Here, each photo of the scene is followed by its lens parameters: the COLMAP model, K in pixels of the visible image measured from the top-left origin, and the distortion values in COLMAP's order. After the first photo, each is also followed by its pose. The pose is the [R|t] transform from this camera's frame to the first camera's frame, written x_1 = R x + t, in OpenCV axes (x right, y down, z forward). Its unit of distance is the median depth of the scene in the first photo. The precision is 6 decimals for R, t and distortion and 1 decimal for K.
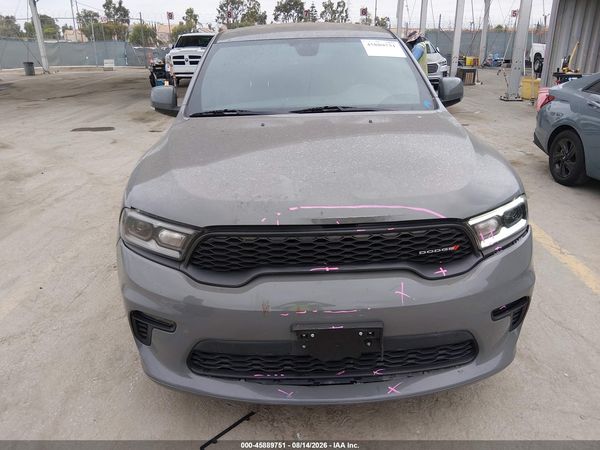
lens RADIAL K [[452.6, 0, 299.3], [0, 452.6, 220.9], [0, 0, 1]] dist [0.112886, -0.183107]
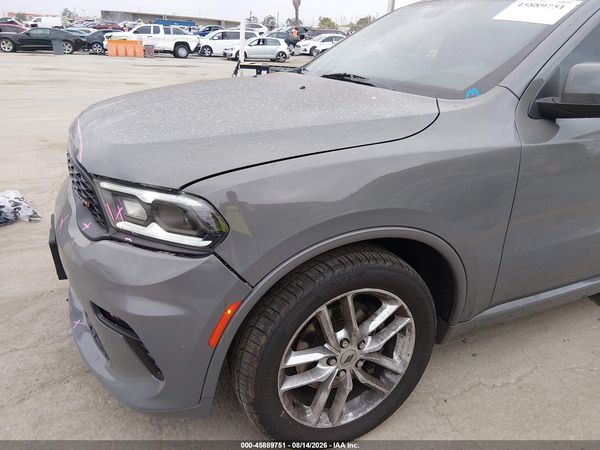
lens RADIAL K [[452.6, 0, 299.3], [0, 452.6, 220.9], [0, 0, 1]] dist [0.112886, -0.183107]
pose [[0.401190, 0.370200, -0.837854, 0.121078], [-0.377251, 0.900293, 0.217149, -0.024496], [0.834703, 0.228963, 0.500847, 0.089069]]
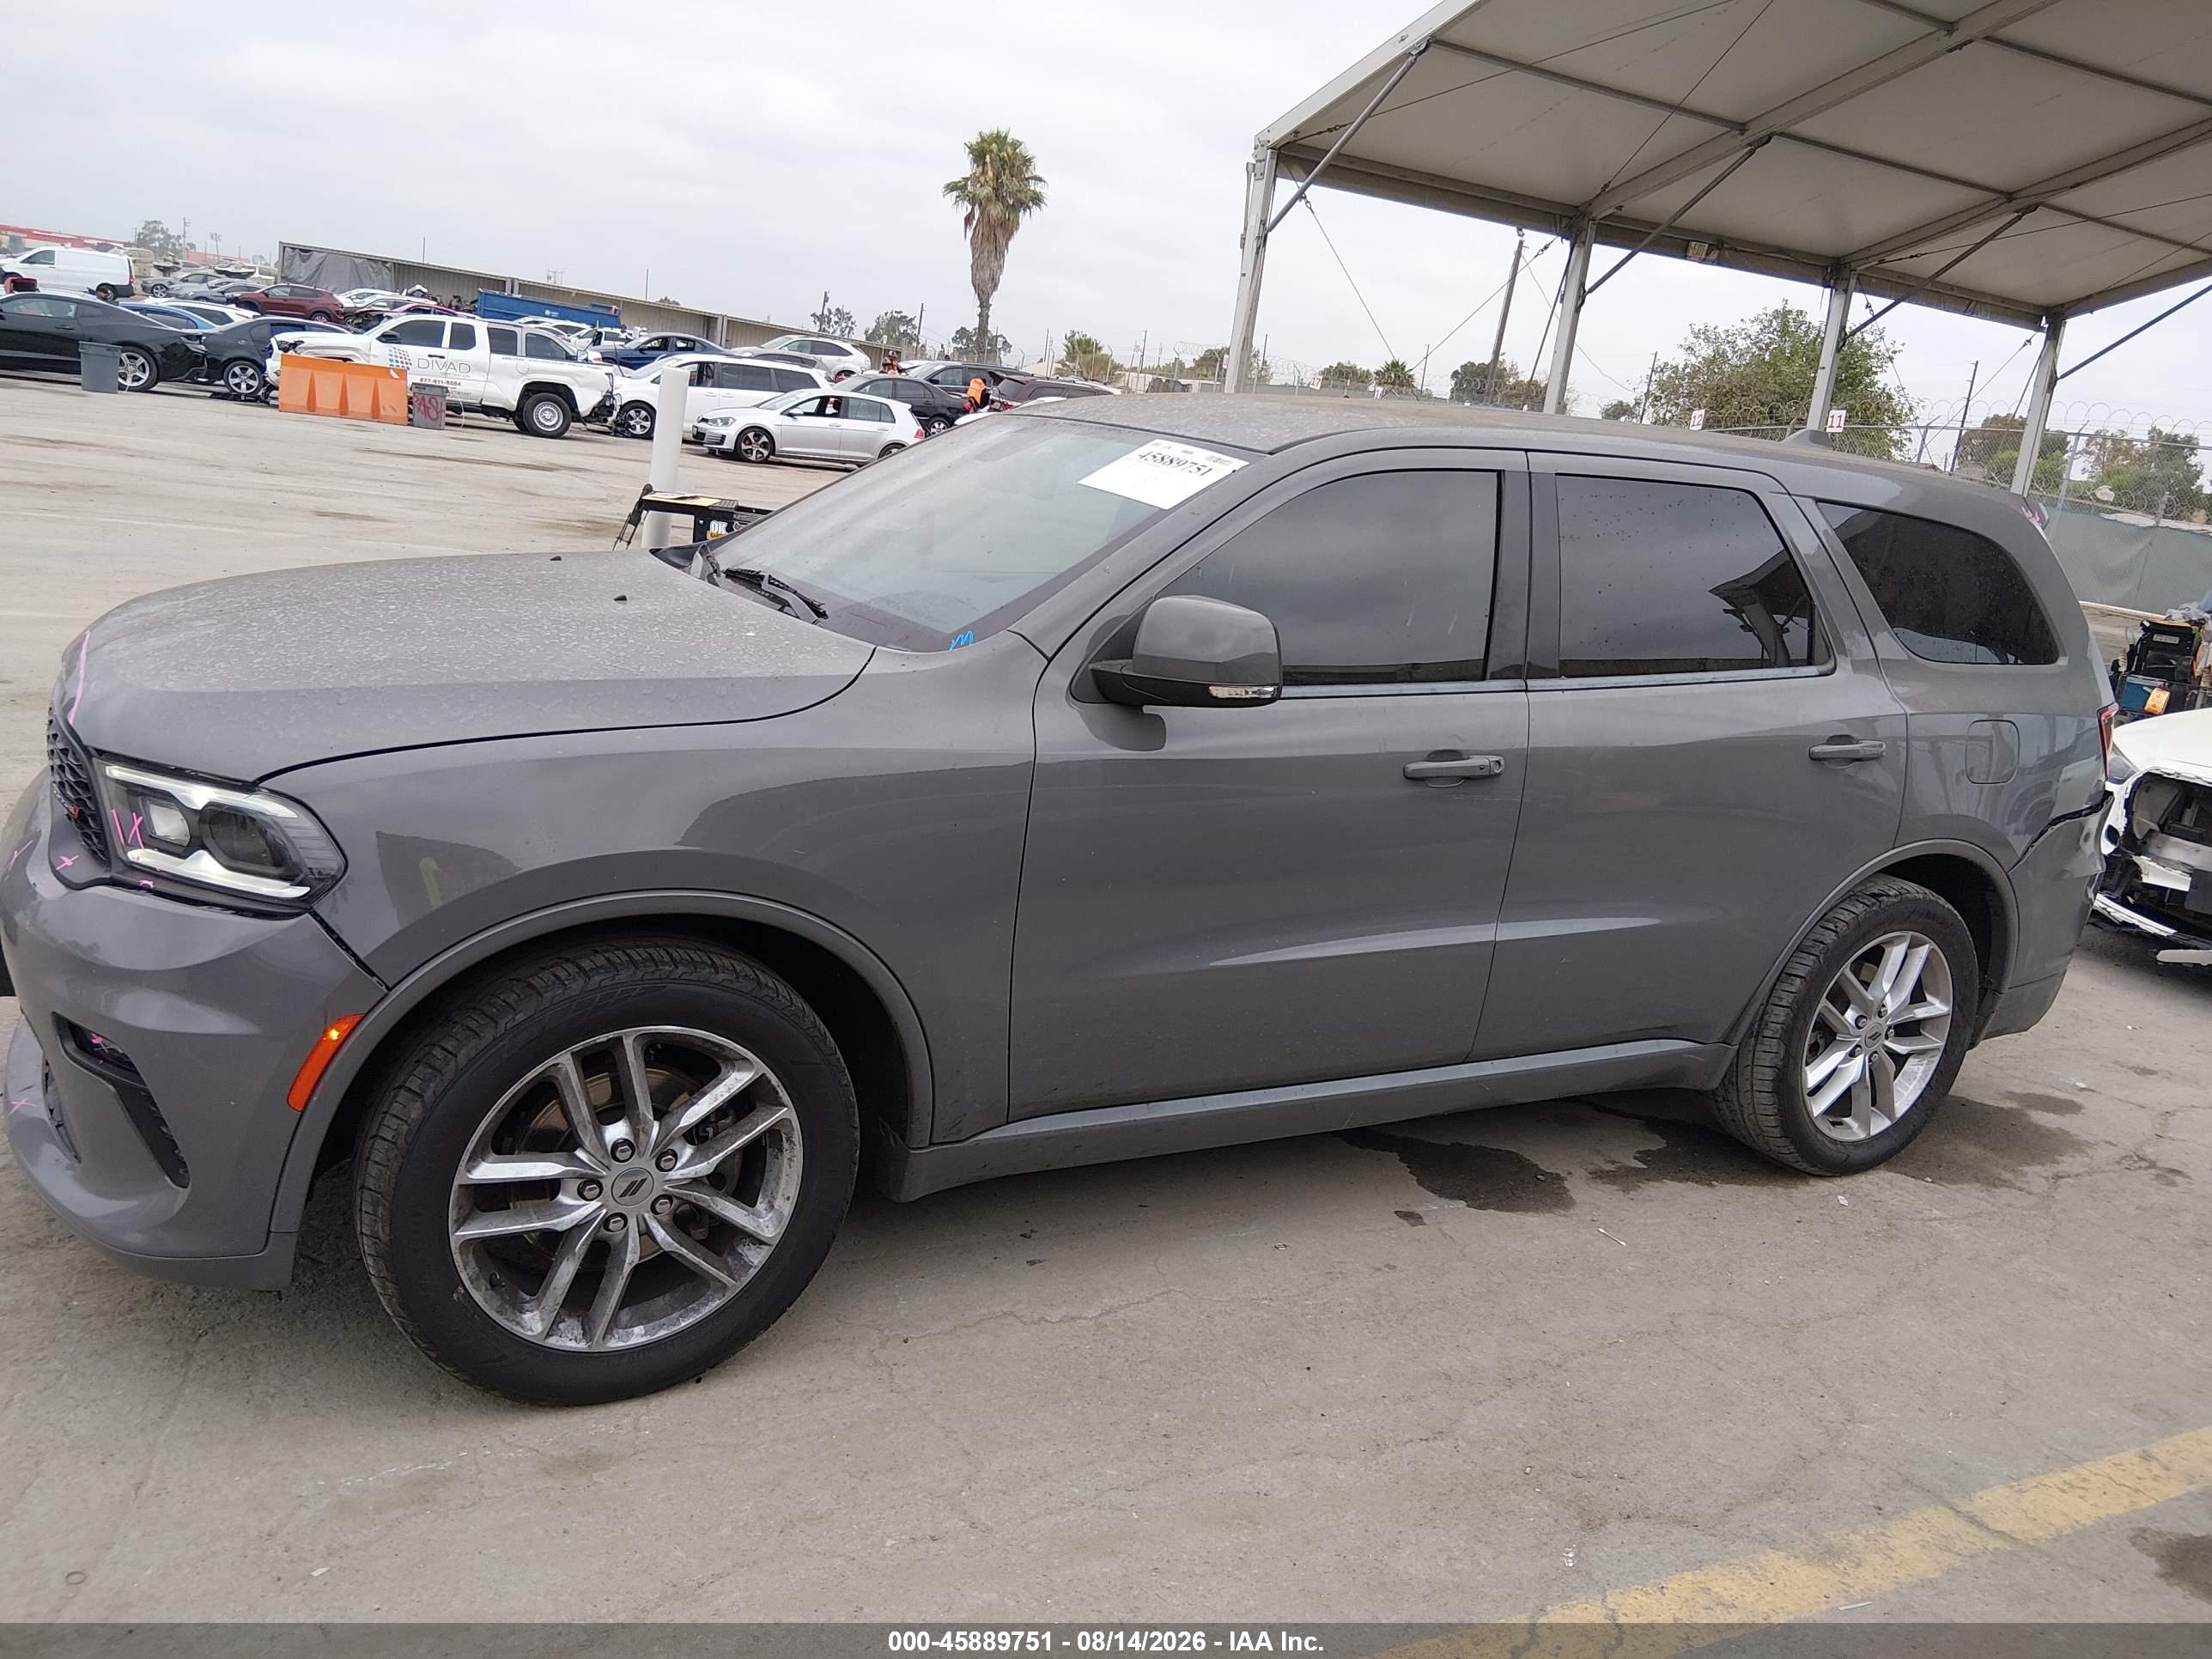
lens RADIAL K [[1668.7, 0, 1103.5], [0, 1668.7, 814.4], [0, 0, 1]] dist [0.112886, -0.183107]
pose [[0.452020, 0.279273, -0.847162, 0.197707], [-0.440600, 0.895684, 0.060178, -0.041950], [0.775596, 0.346058, 0.527915, 0.089870]]
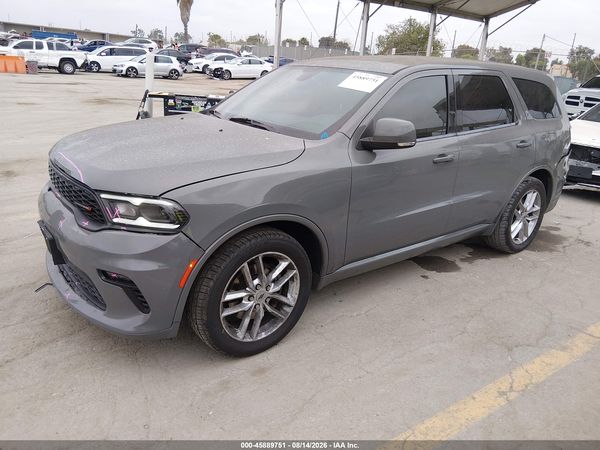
lens RADIAL K [[452.6, 0, 299.3], [0, 452.6, 220.9], [0, 0, 1]] dist [0.112886, -0.183107]
pose [[0.591794, 0.320192, -0.739769, 0.168397], [-0.366320, 0.924314, 0.107022, -0.027282], [0.718046, 0.207657, 0.664296, 0.054283]]
